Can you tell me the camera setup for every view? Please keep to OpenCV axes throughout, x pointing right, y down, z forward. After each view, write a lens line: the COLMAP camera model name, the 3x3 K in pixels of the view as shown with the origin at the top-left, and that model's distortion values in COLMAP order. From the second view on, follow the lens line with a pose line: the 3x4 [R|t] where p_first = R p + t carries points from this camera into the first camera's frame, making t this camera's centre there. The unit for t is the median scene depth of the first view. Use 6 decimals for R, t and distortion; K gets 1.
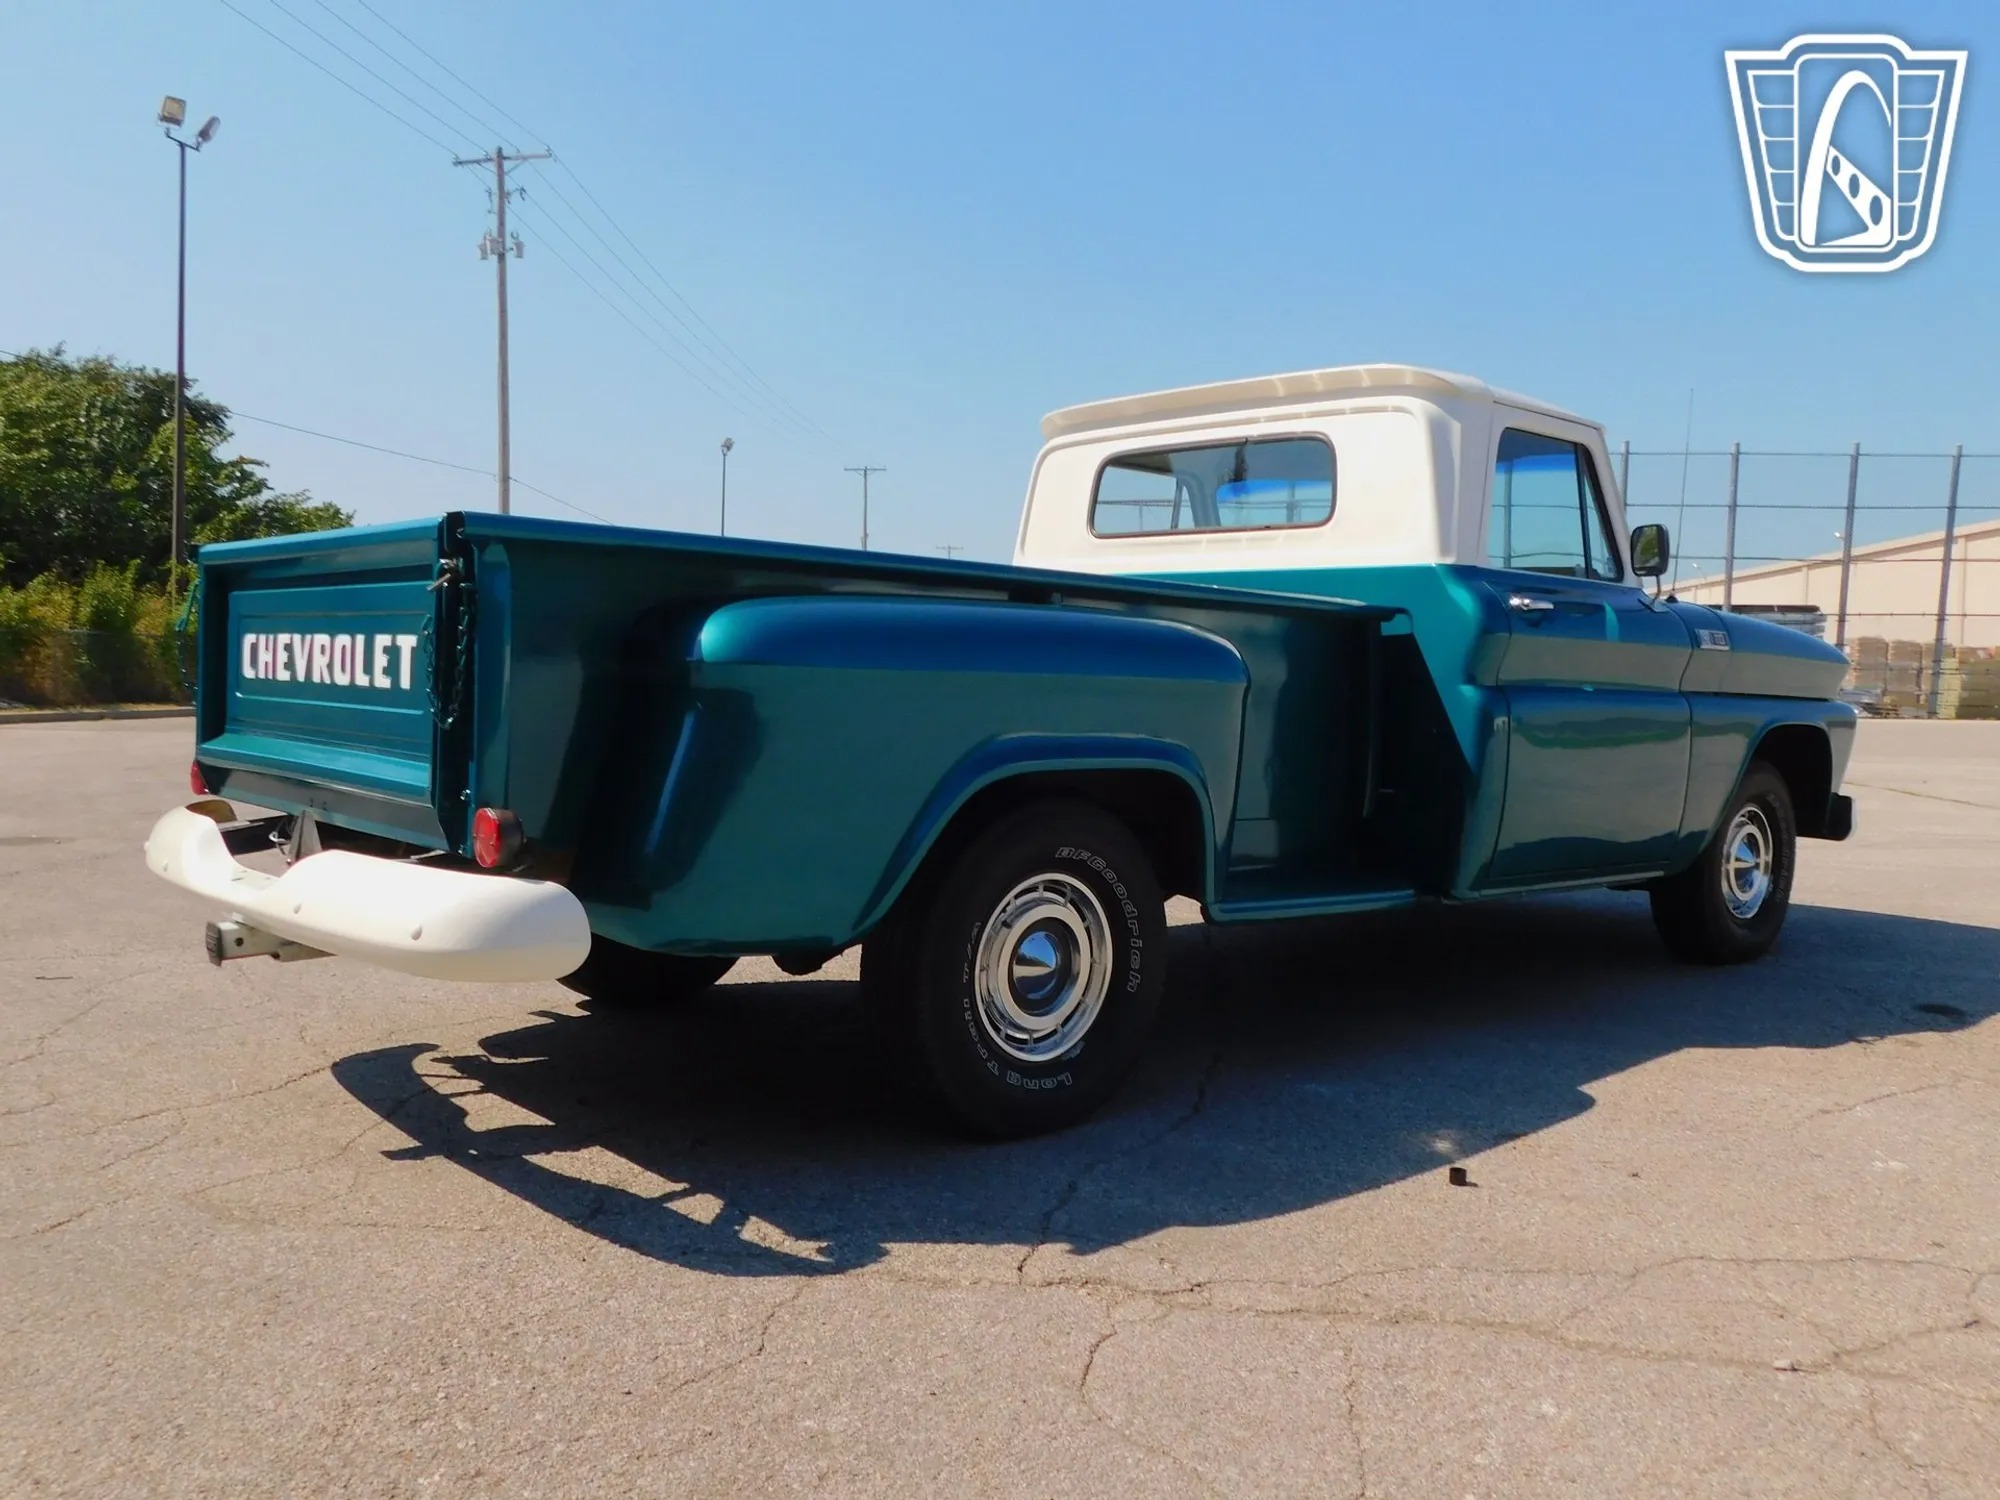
lens RADIAL K [[1659.2, 0, 999.8], [0, 1659.2, 768.3], [0, 0, 1]] dist [-0.010903, 0.004958]
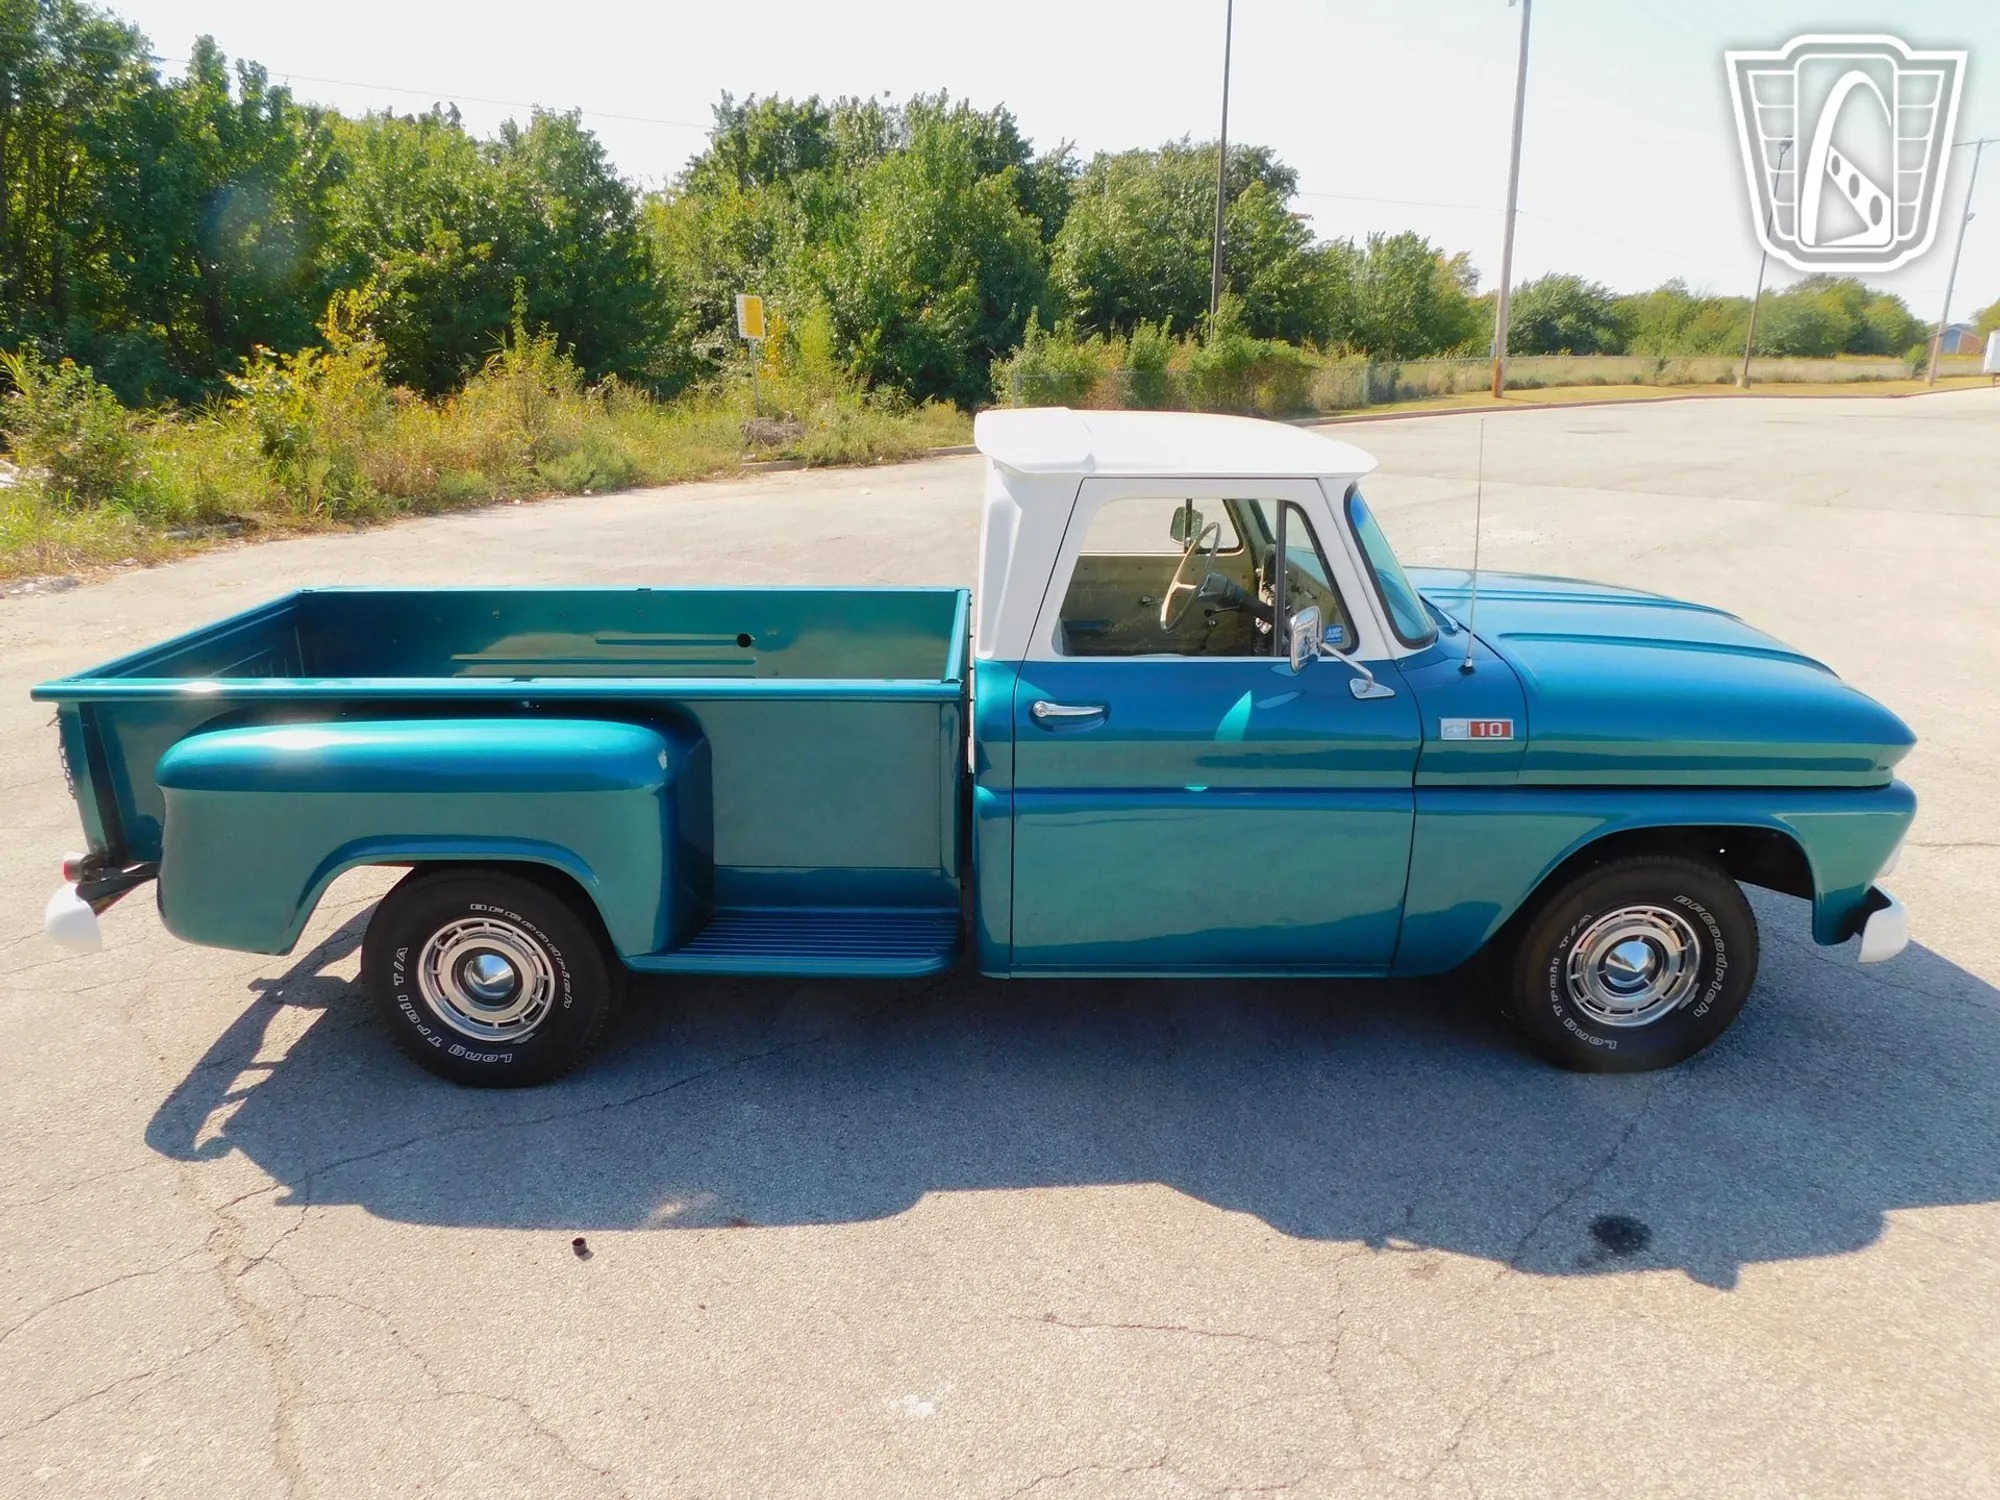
lens RADIAL K [[1326.5, 0, 1005.5], [0, 1326.5, 755.5], [0, 0, 1]] dist [-0.076257, 0.065017]
pose [[0.746493, 0.177461, -0.641293, 0.804435], [-0.016279, 0.968362, 0.249019, -0.268551], [0.665194, -0.175451, 0.725764, 0.421373]]
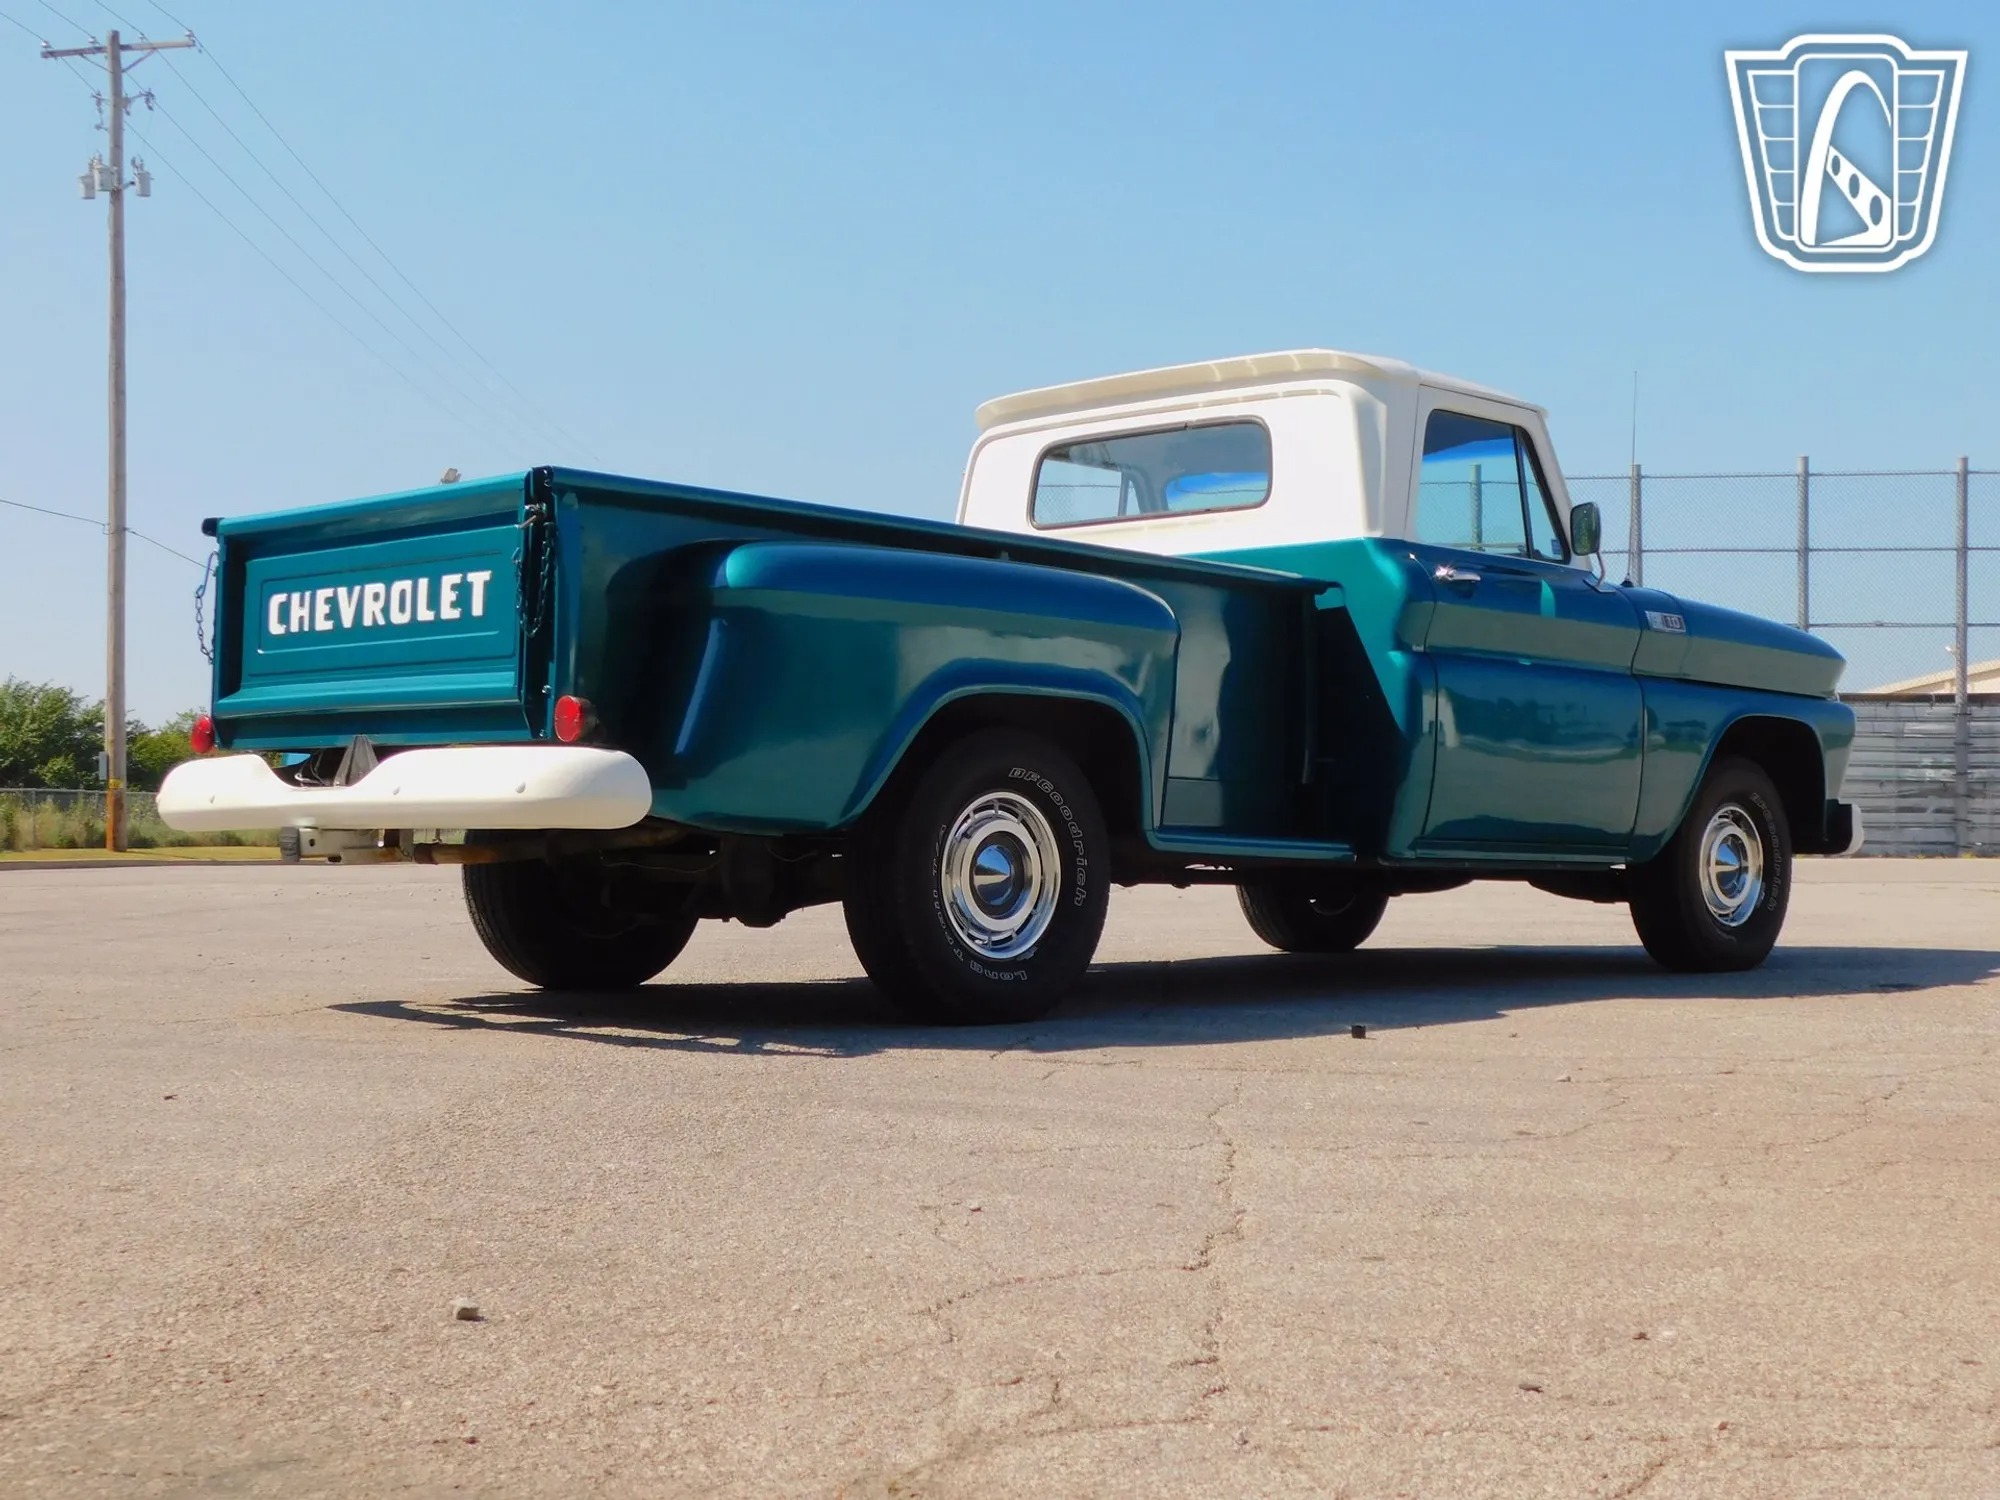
lens RADIAL K [[2687.9, 0, 998.2], [0, 2687.9, 780.6], [0, 0, 1]] dist [0.024886, 0.005644]
pose [[0.998856, -0.013552, 0.045866, -0.046248], [0.017236, 0.996573, -0.080904, 0.162305], [-0.044612, 0.081602, 0.995666, -0.663241]]
